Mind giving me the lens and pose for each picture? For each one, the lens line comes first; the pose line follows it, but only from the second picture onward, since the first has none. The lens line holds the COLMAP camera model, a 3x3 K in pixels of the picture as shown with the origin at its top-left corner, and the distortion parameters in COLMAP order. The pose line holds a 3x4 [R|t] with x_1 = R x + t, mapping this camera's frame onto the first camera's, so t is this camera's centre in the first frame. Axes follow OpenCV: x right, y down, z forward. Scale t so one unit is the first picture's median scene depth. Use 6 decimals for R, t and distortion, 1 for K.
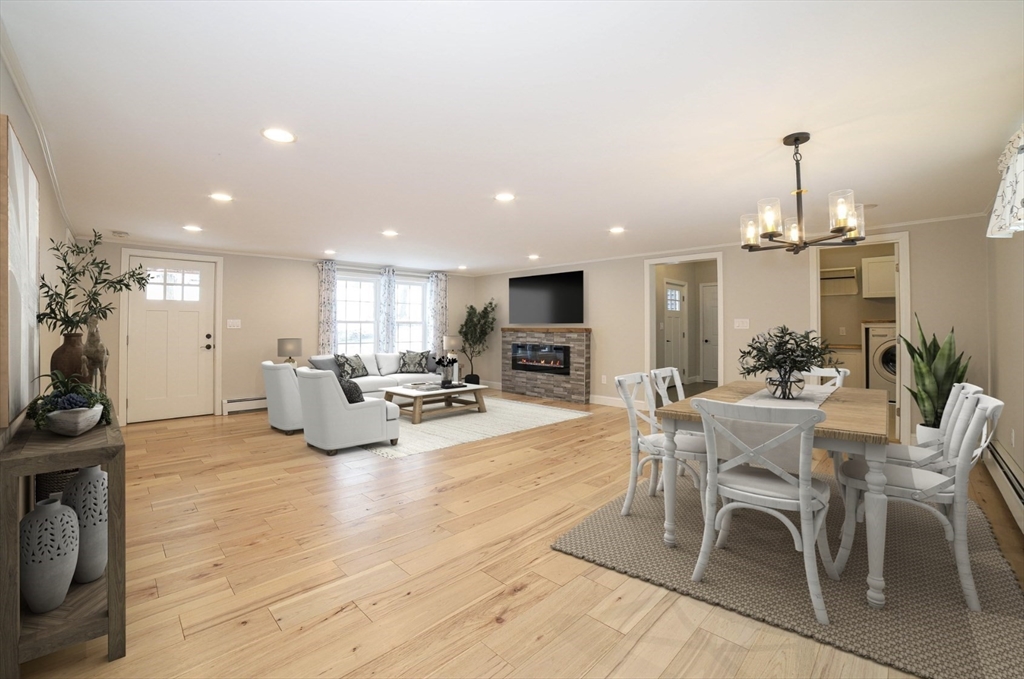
lens RADIAL K [[417.8, 0, 511.8], [0, 417.8, 329.4], [0, 0, 1]] dist [-0.064811, 0.002466]
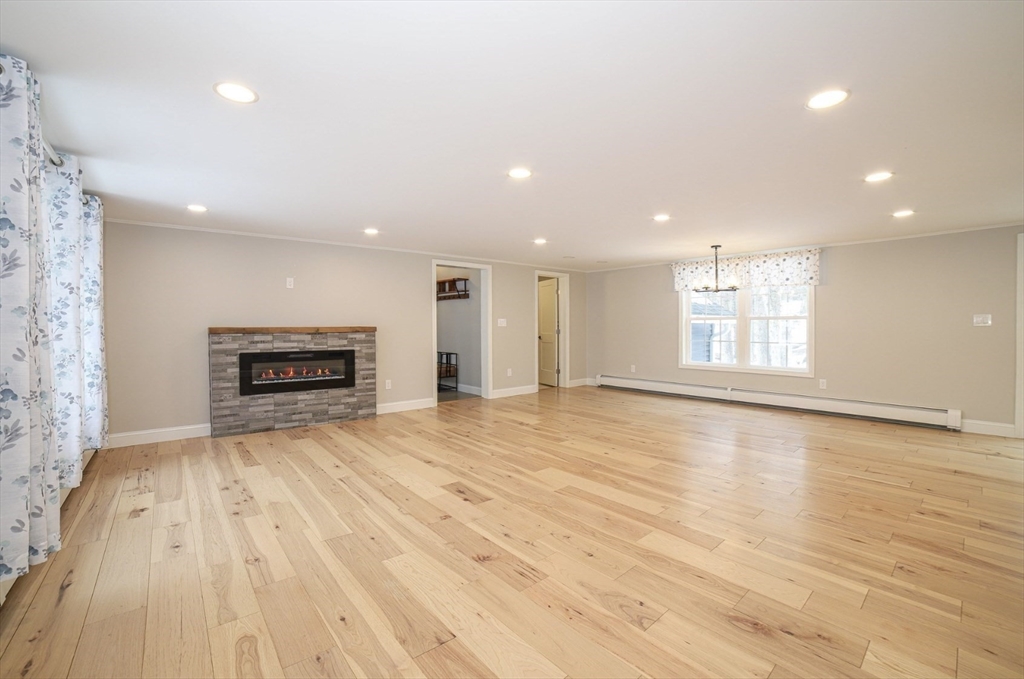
lens RADIAL K [[417.8, 0, 510.1], [0, 417.8, 340.6], [0, 0, 1]] dist [-0.064811, 0.002466]
pose [[0.147992, -0.032313, 0.988460, -0.575357], [0.012932, 0.999444, 0.030736, 0.002545], [-0.988904, 0.008234, 0.148328, 0.573424]]
